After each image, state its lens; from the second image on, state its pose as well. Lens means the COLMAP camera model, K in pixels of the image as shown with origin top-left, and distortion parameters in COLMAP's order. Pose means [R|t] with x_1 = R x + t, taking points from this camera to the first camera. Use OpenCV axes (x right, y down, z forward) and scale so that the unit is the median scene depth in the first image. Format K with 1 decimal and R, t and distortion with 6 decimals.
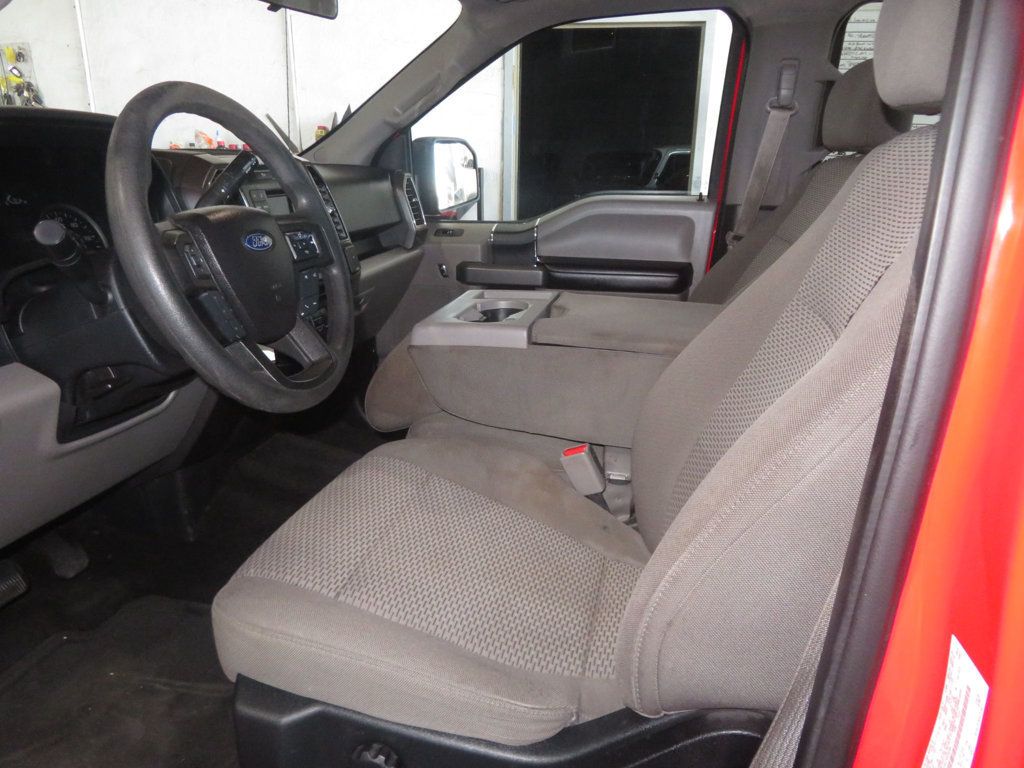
lens RADIAL K [[736.2, 0, 512.4], [0, 736.2, 383.7], [0, 0, 1]] dist [0.000245, 0.004505]
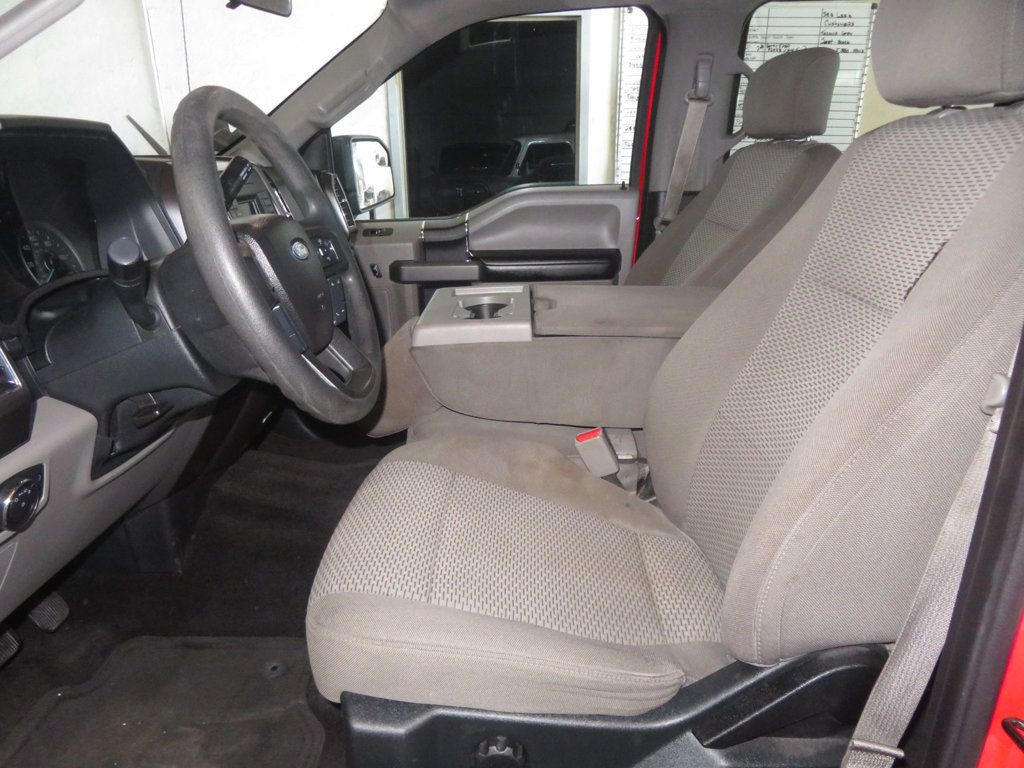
lens RADIAL K [[736.2, 0, 516.2], [0, 736.2, 381.4], [0, 0, 1]] dist [0.000245, 0.004505]
pose [[0.980444, -0.086817, 0.176616, -0.173071], [0.085709, 0.996223, 0.013910, -0.007112], [-0.177157, 0.001500, 0.984181, -0.003378]]
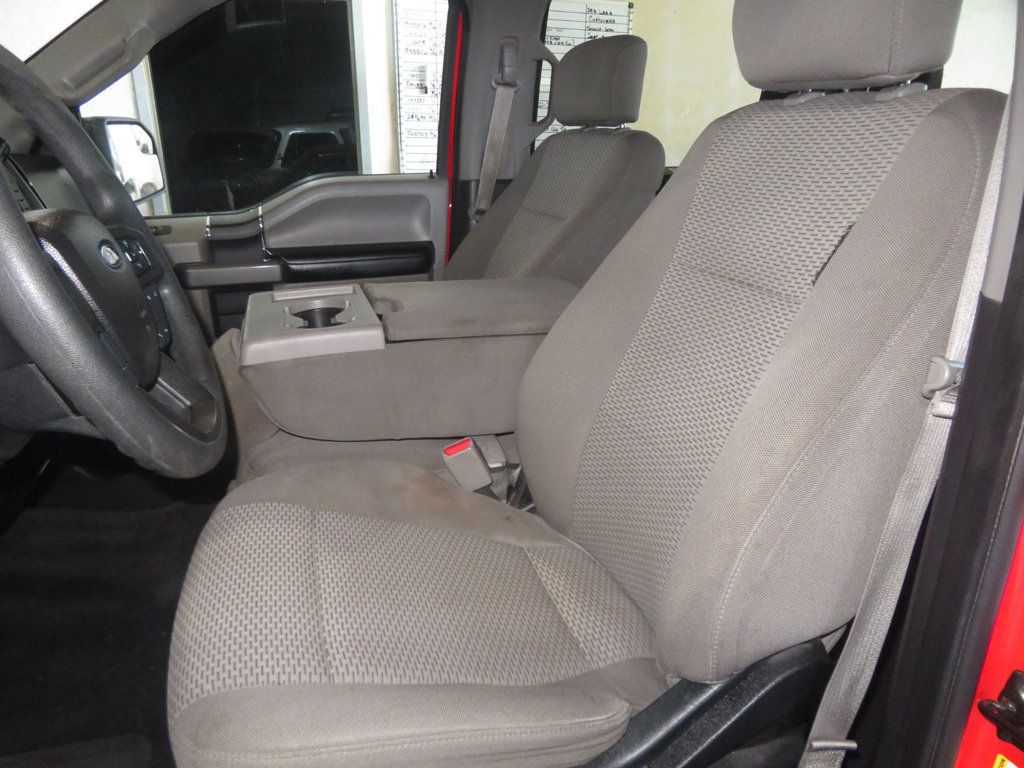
lens RADIAL K [[736.2, 0, 513.6], [0, 736.2, 383.9], [0, 0, 1]] dist [0.000245, 0.004505]
pose [[0.878394, -0.170778, 0.446383, -0.234269], [0.159403, 0.985186, 0.063240, -0.033956], [-0.450571, 0.015605, 0.892604, 0.110748]]
